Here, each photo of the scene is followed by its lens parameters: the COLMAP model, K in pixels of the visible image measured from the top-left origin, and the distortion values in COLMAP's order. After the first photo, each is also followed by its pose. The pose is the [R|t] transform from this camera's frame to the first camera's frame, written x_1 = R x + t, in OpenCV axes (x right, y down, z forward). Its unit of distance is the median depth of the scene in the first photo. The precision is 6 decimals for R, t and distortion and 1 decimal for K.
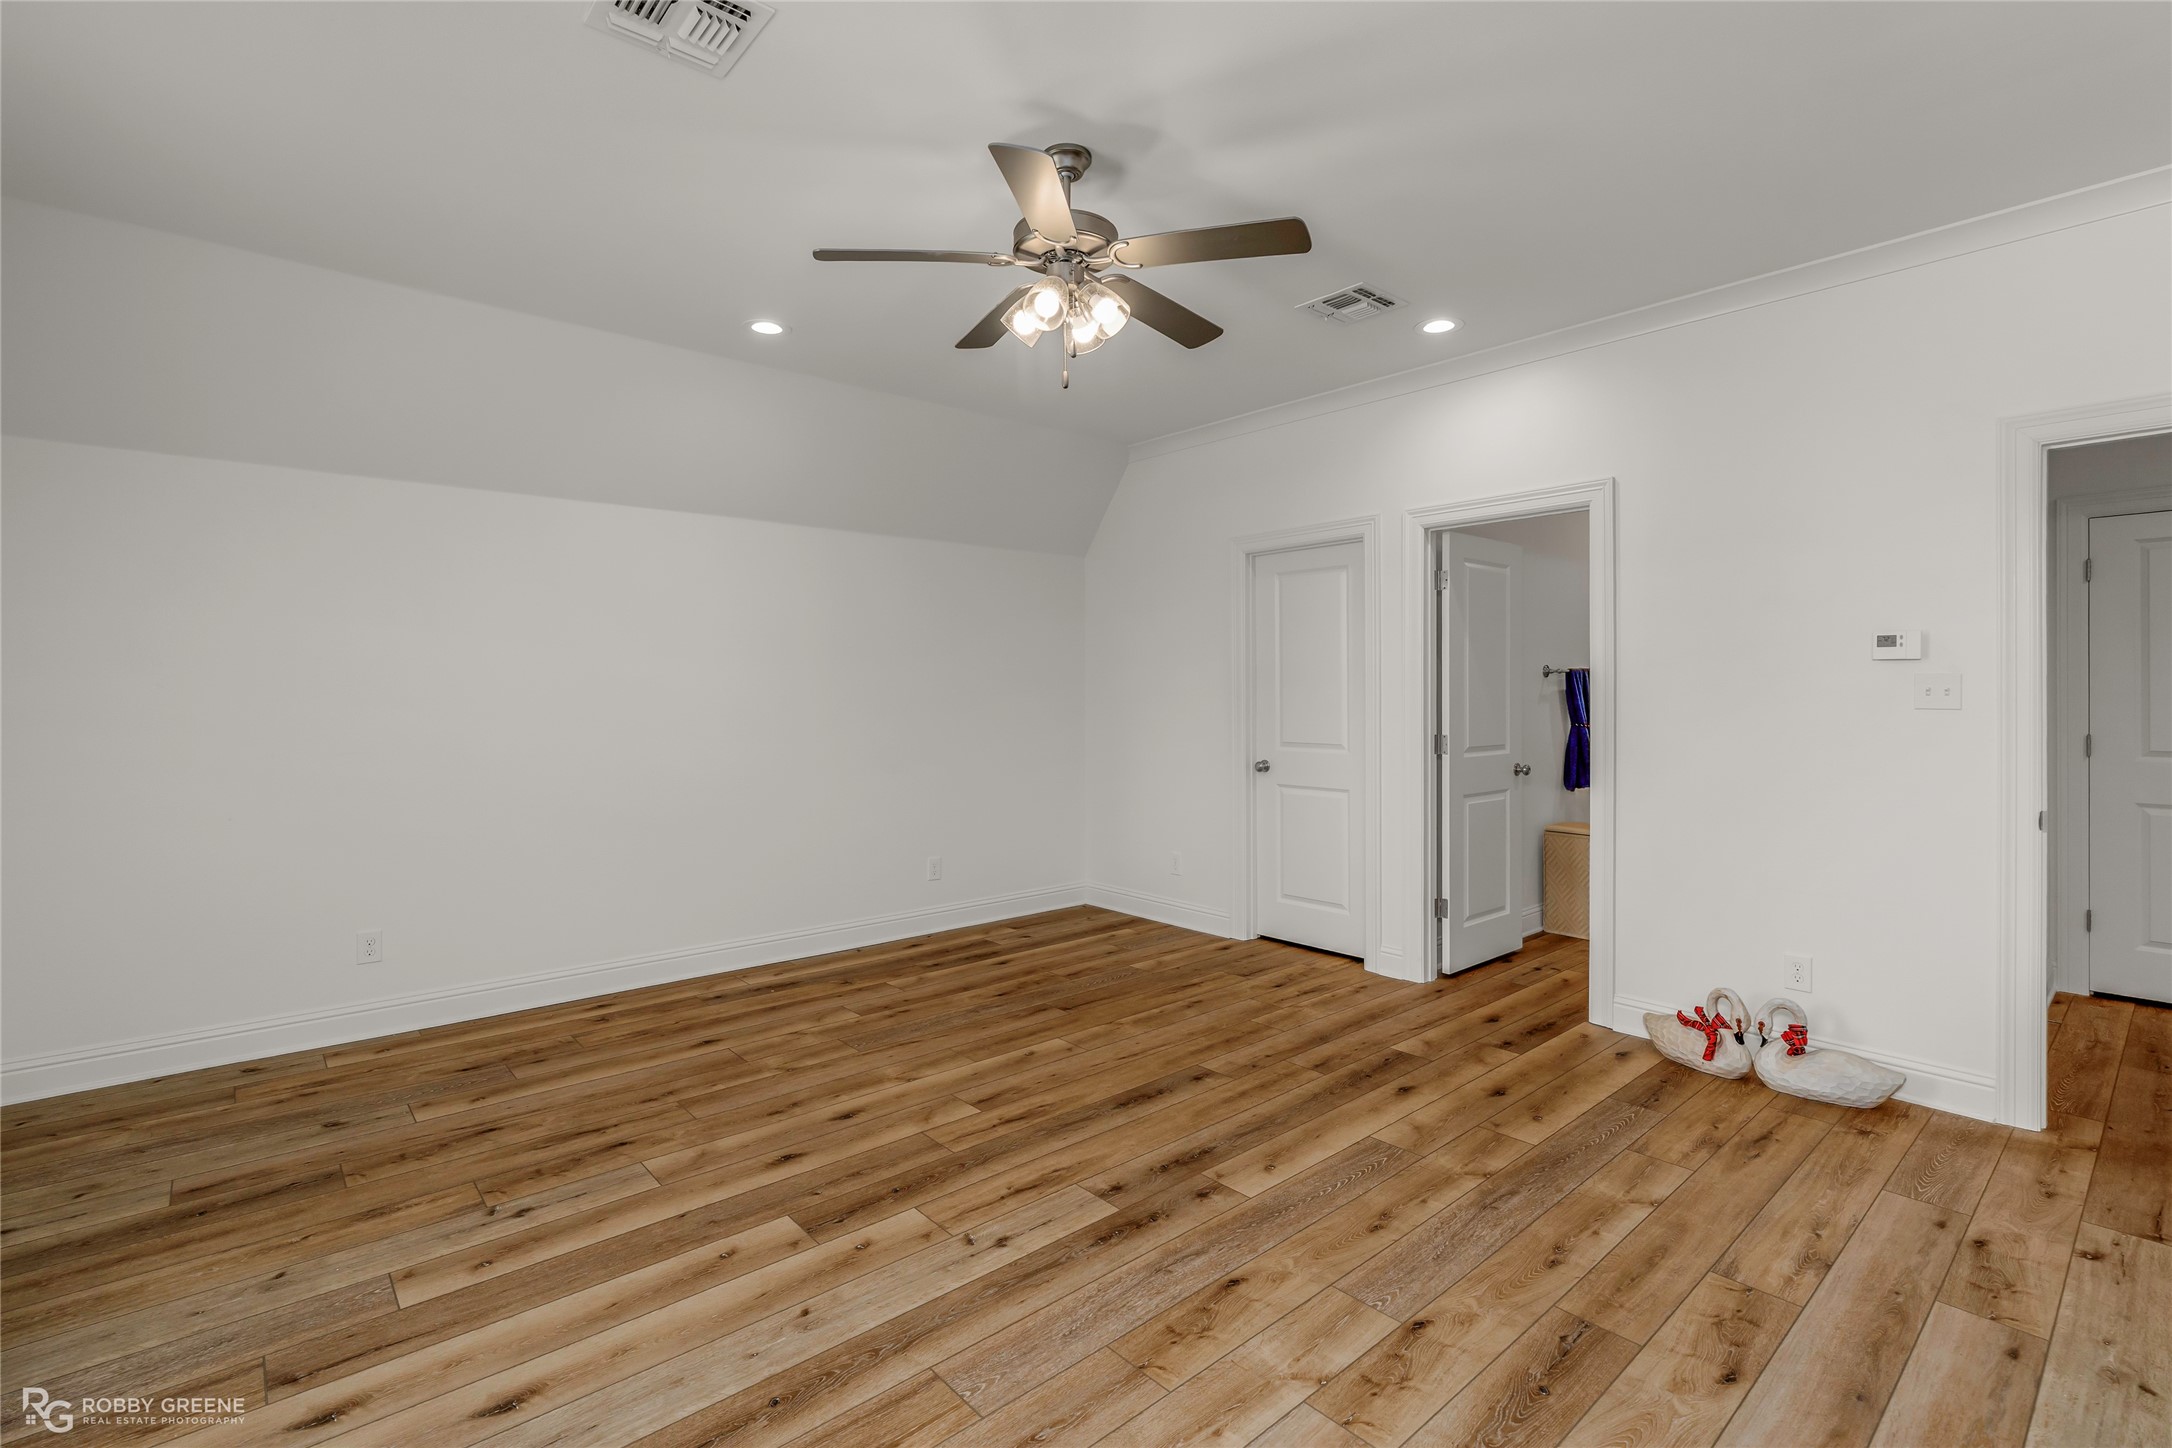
lens RADIAL K [[1010.6, 0, 1082.3], [0, 1010.6, 711.5], [0, 0, 1]] dist [-0.004821, -0.000089]
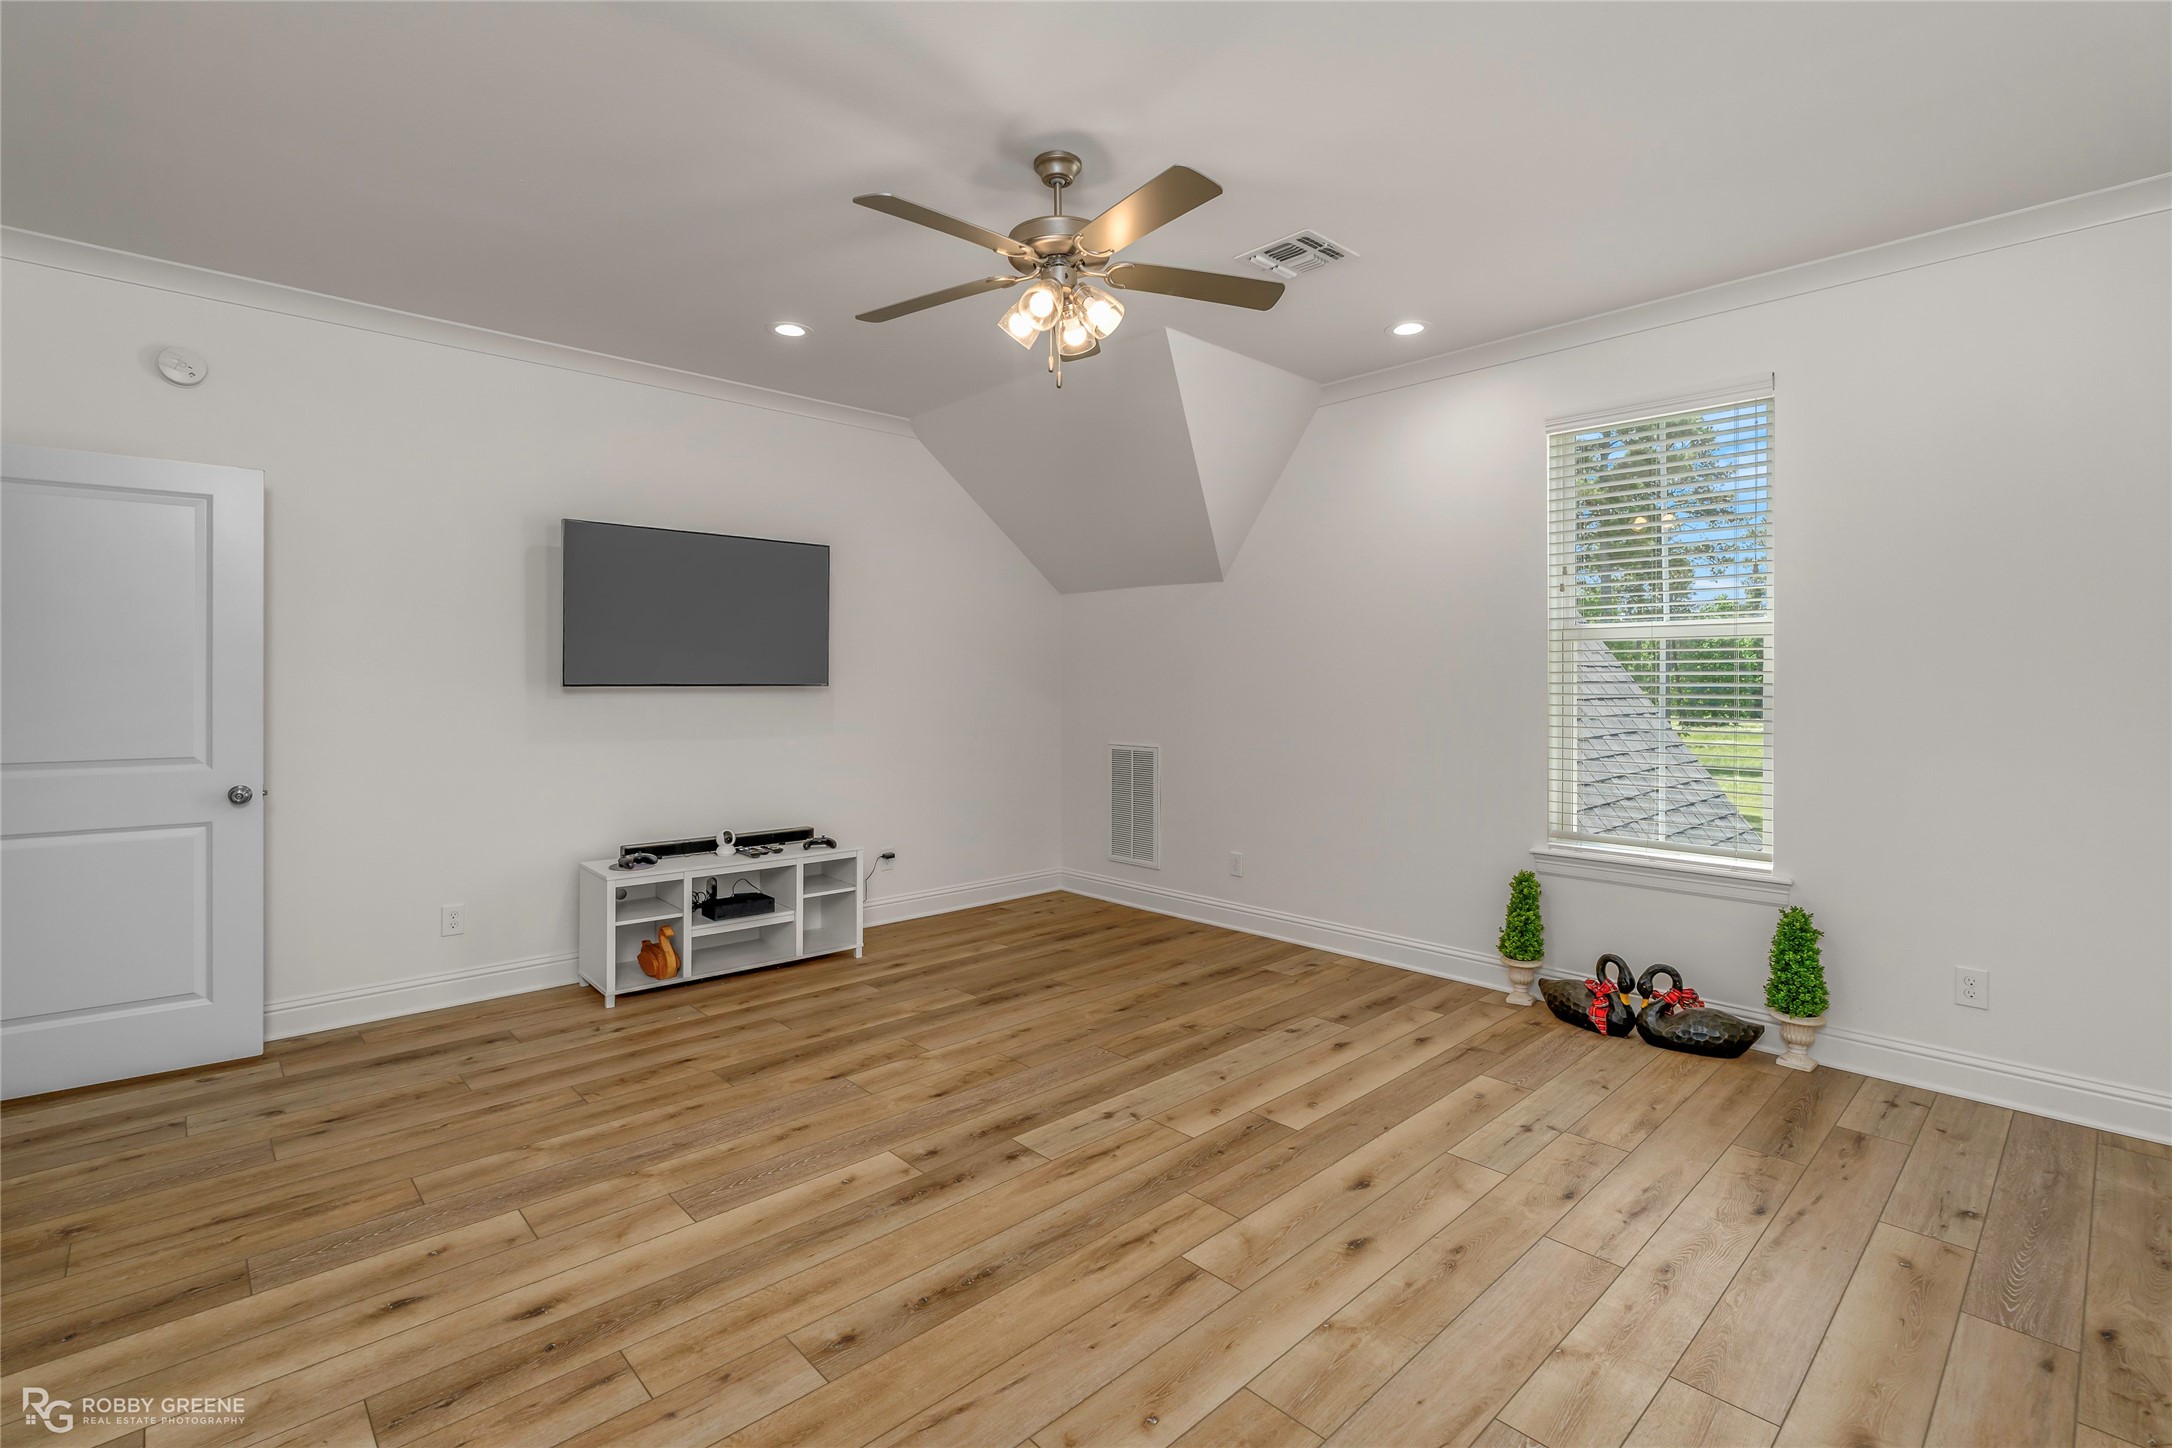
lens RADIAL K [[1010.6, 0, 1085.7], [0, 1010.6, 703.0], [0, 0, 1]] dist [-0.004821, -0.000089]
pose [[-0.999300, 0.001999, -0.037355, -0.004198], [0.000267, 0.998927, 0.046302, -0.043466], [0.037408, 0.046260, -0.998229, 1.921534]]
